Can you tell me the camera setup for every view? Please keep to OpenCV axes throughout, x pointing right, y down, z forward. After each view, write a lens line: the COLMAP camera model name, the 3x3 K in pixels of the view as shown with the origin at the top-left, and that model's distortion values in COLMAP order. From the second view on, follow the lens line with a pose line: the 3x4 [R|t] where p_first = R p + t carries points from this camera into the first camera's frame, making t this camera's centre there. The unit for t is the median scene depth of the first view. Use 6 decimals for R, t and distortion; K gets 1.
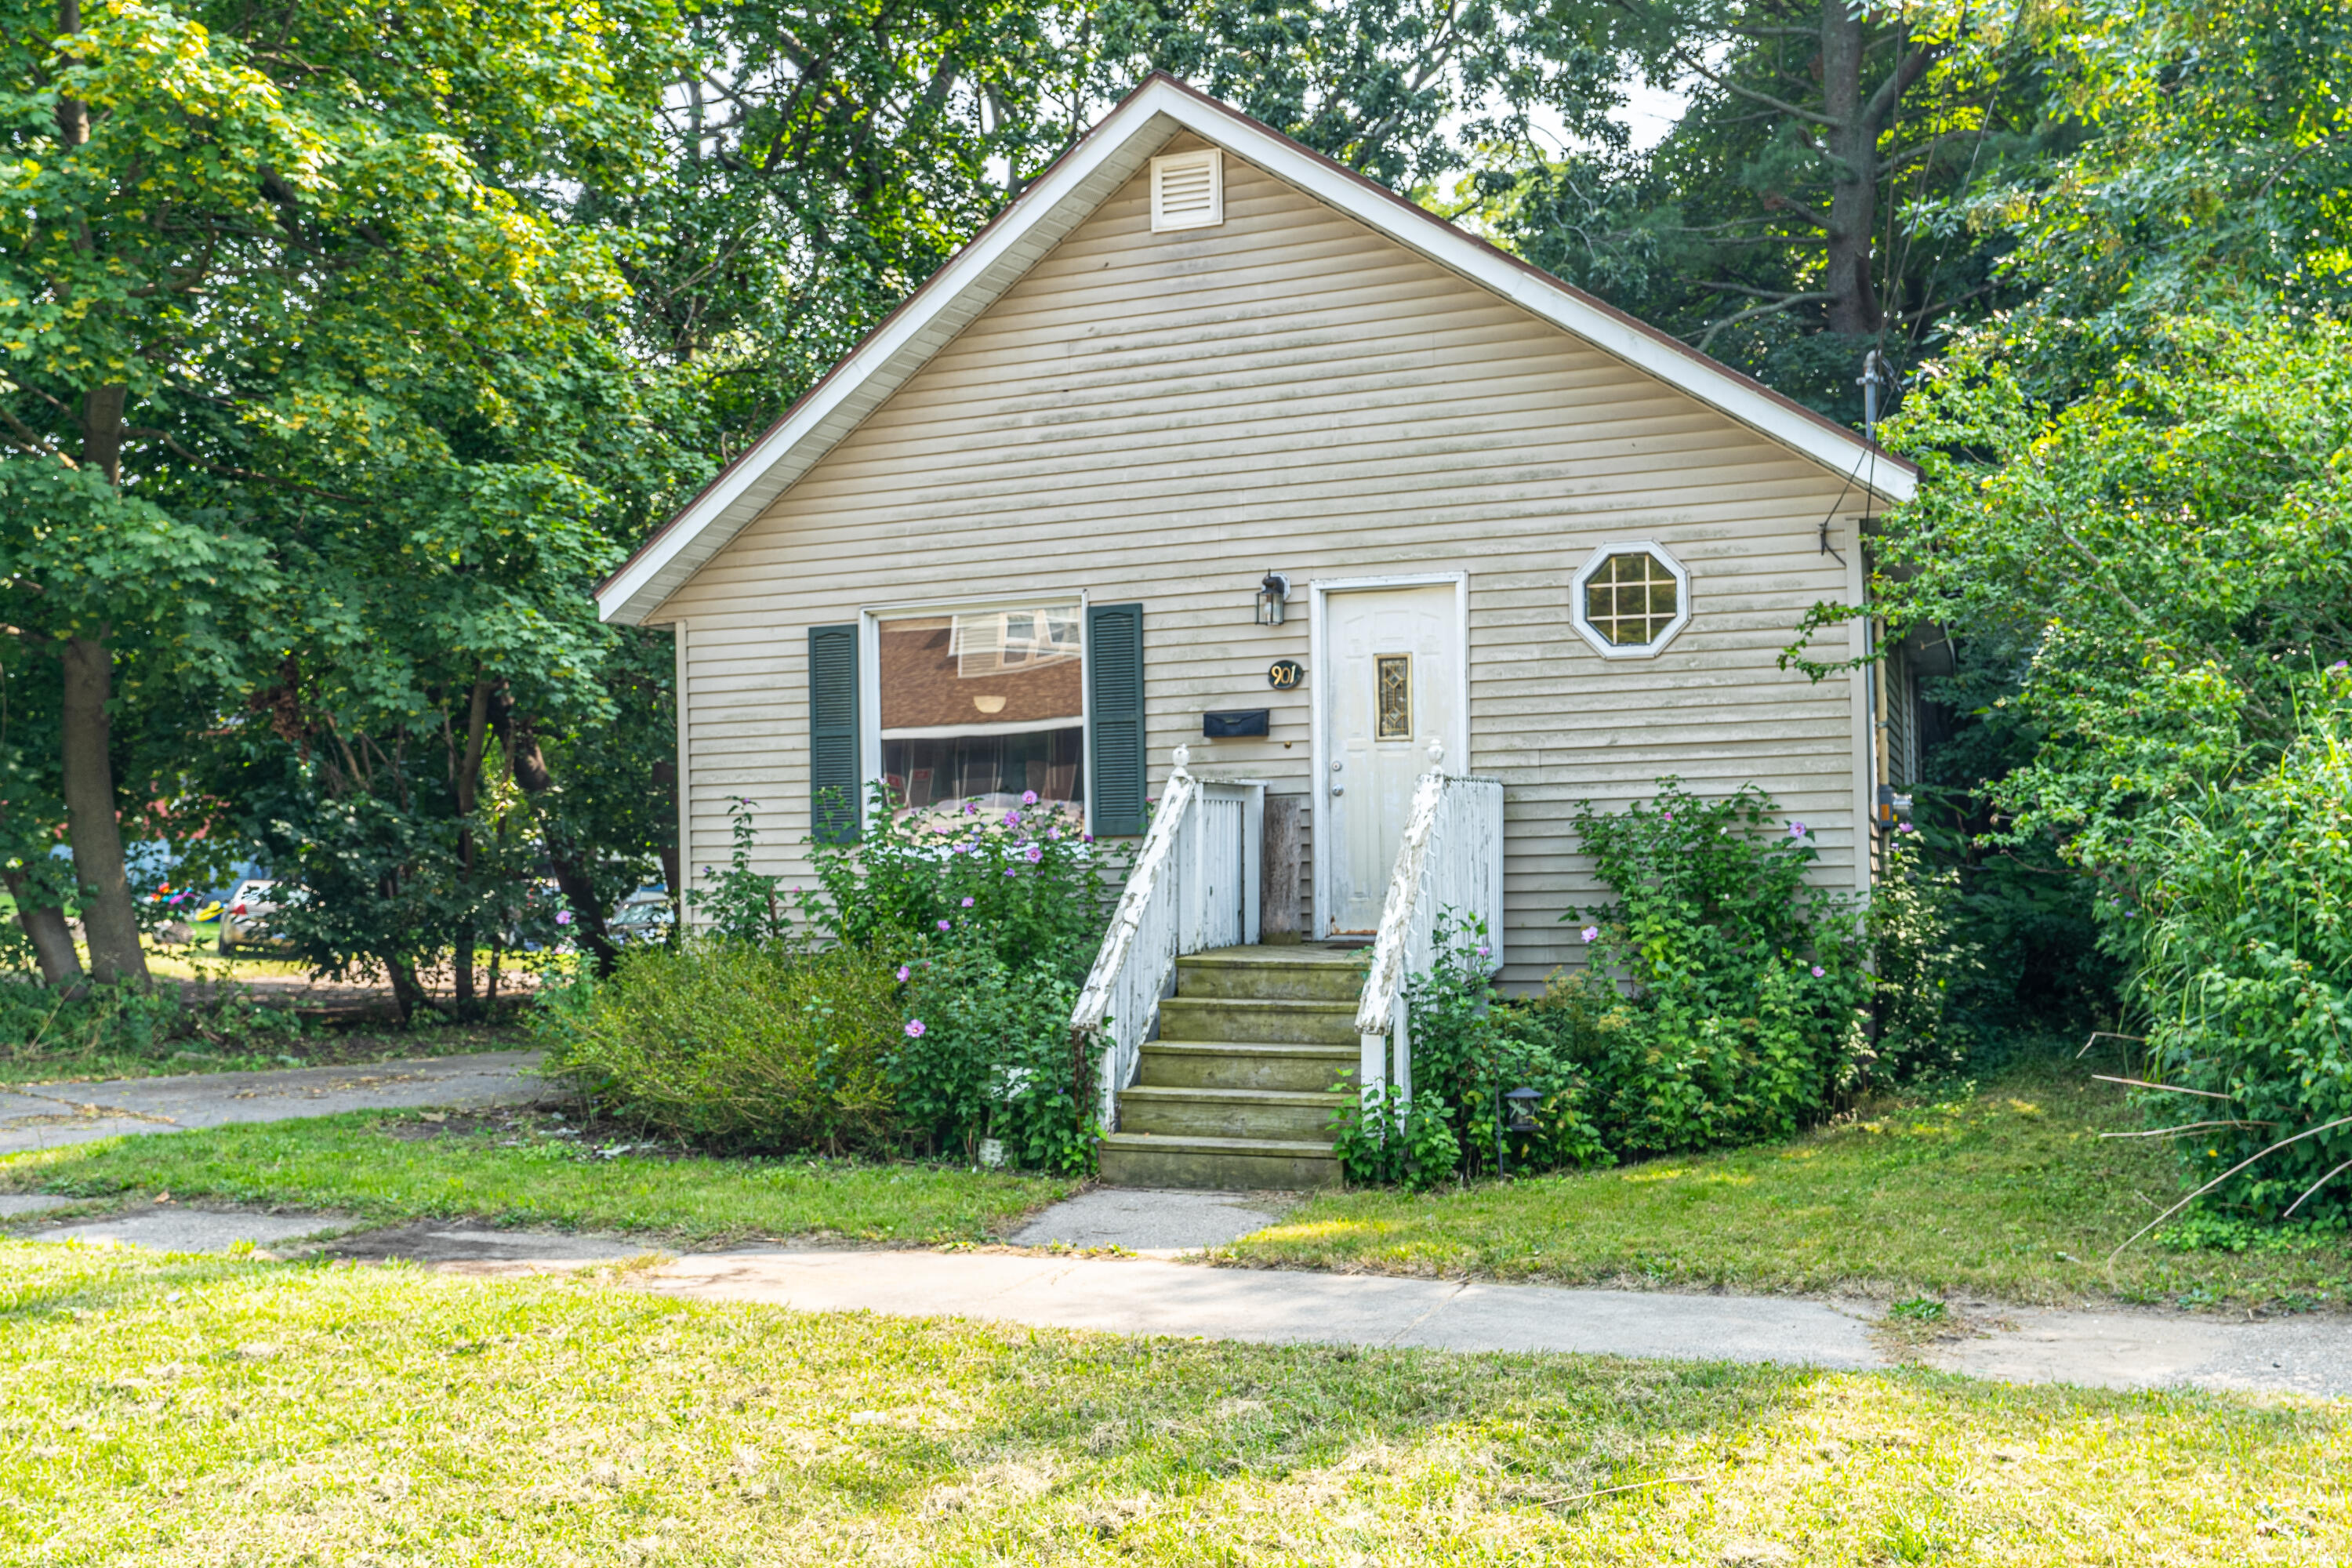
lens RADIAL K [[2187.8, 0, 1175.2], [0, 2187.8, 775.3], [0, 0, 1]] dist [0.021827, 0.000000]
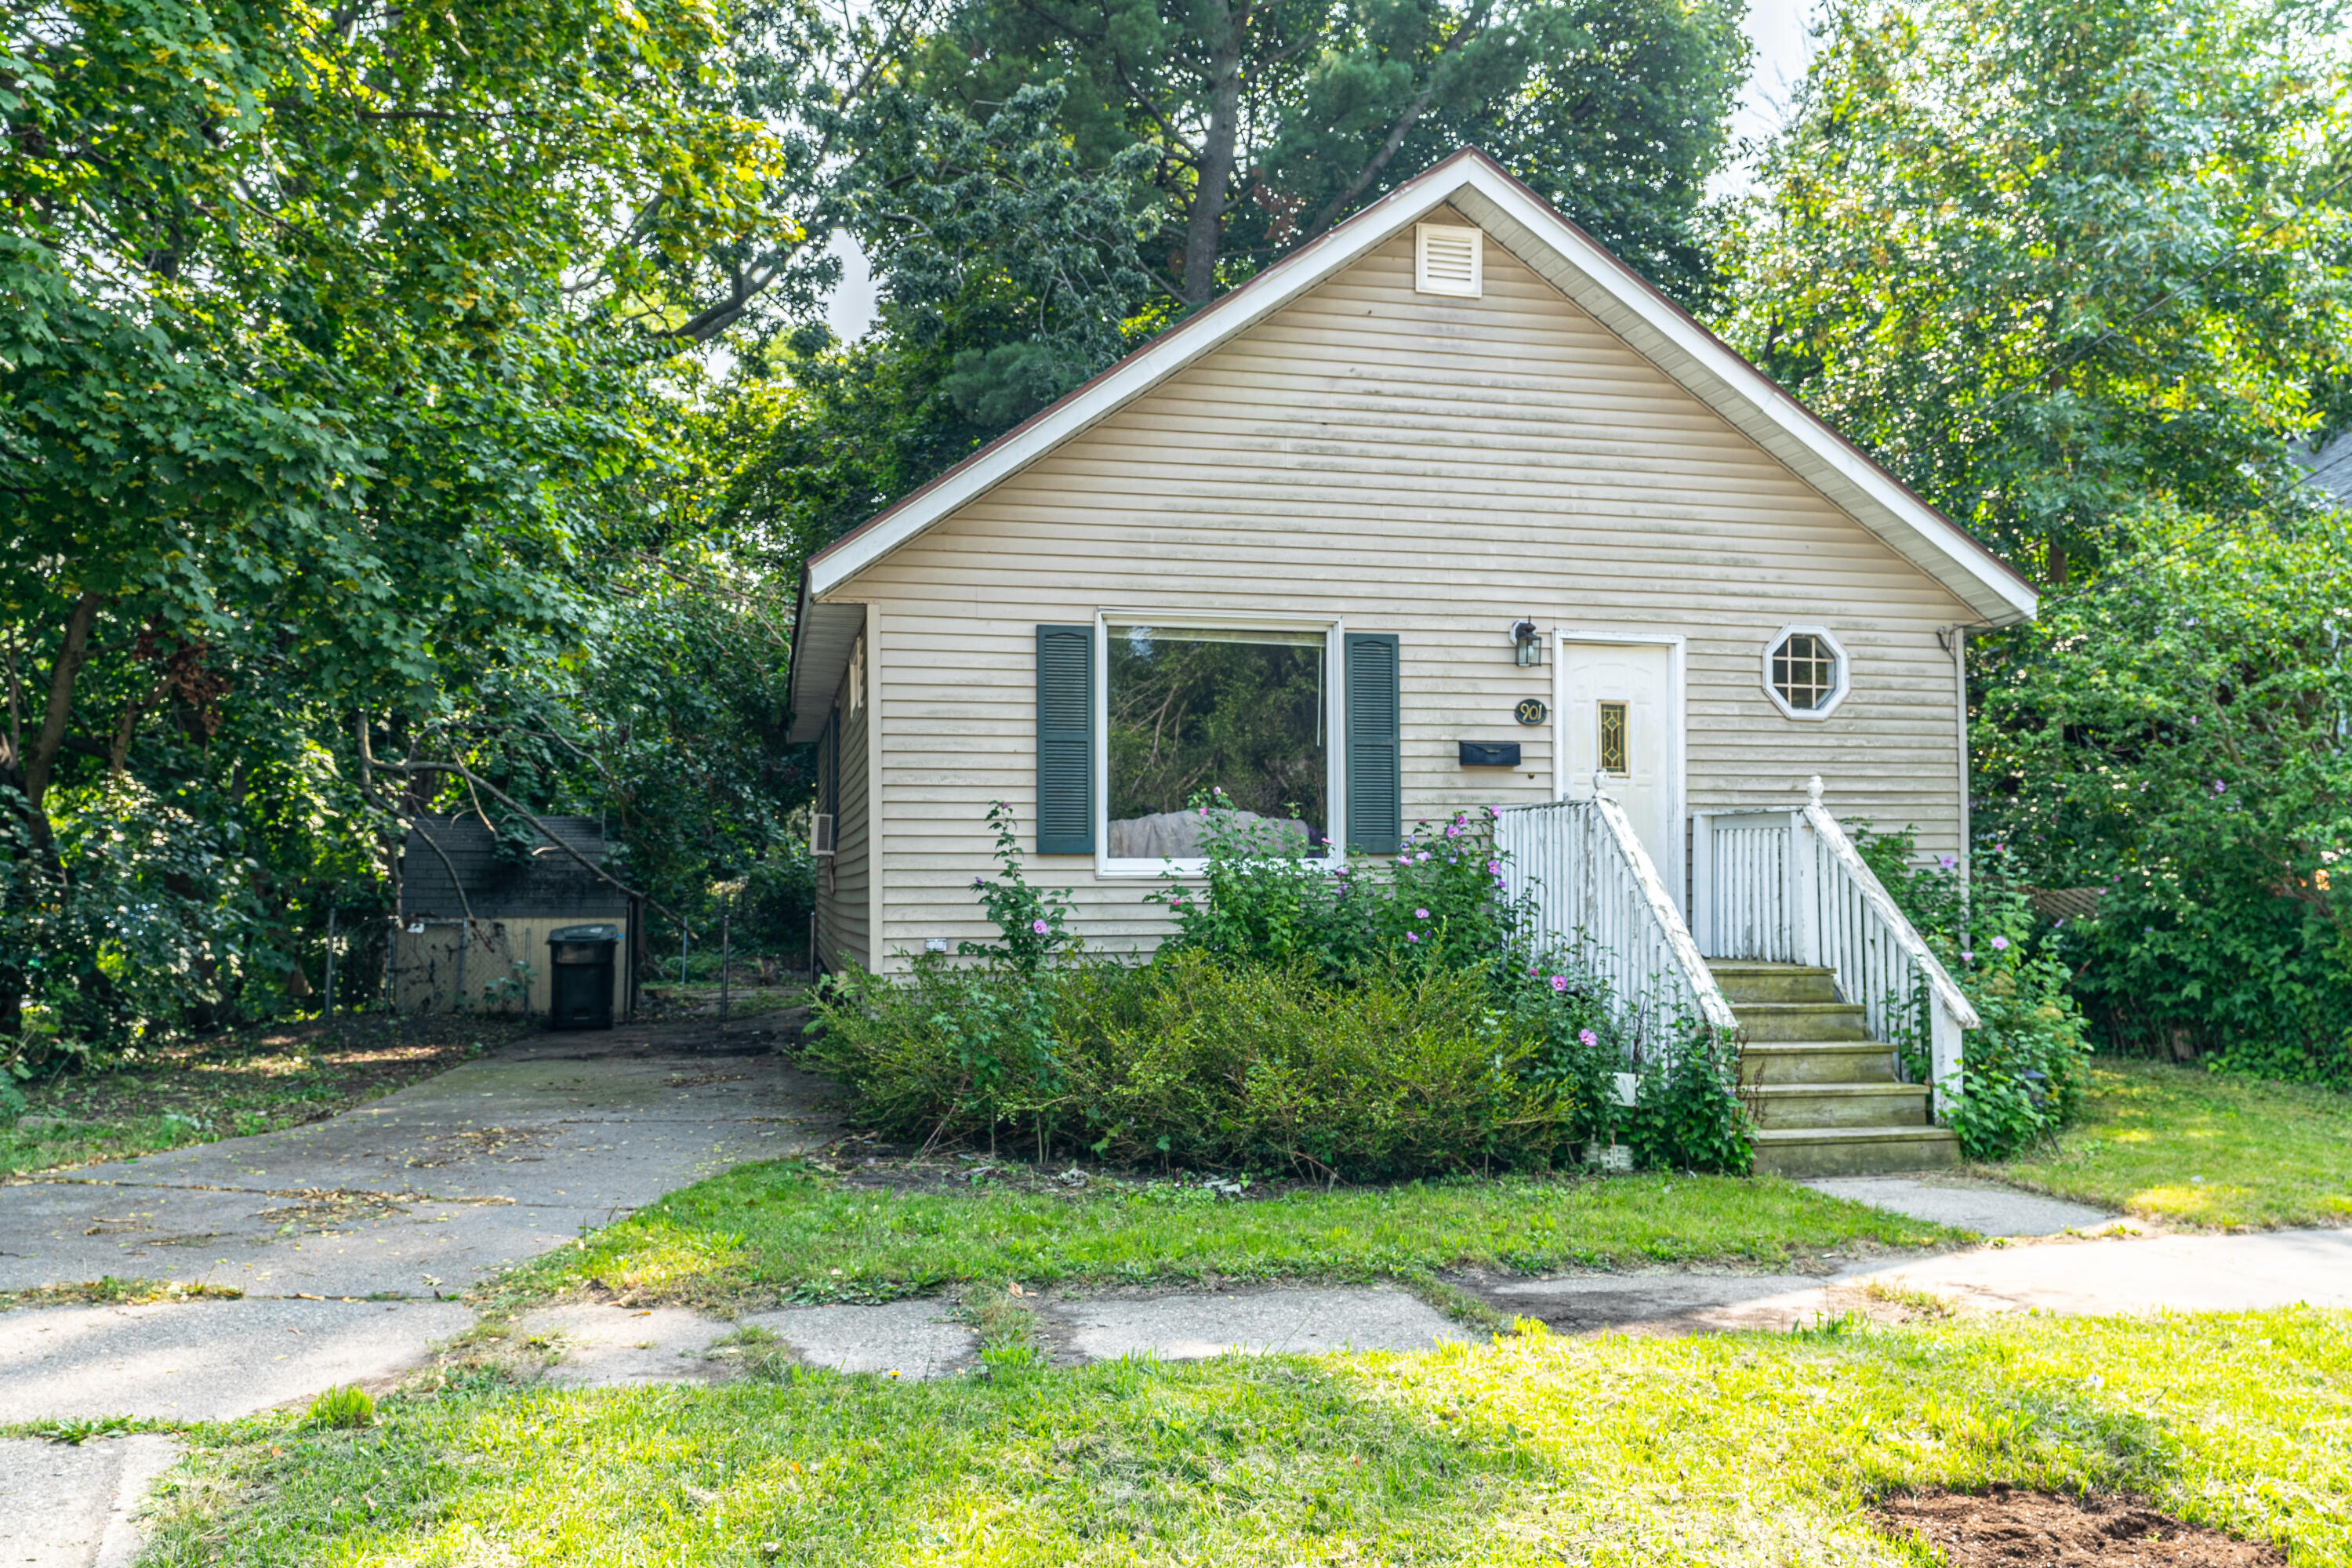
lens RADIAL K [[1747.9, 0, 1176.3], [0, 1747.9, 797.0], [0, 0, 1]] dist [0.002348, -0.000142]
pose [[0.819706, 0.050995, 0.570510, -0.595734], [-0.035108, 0.998629, -0.038819, 0.037280], [-0.571708, 0.011791, 0.820373, 0.377026]]
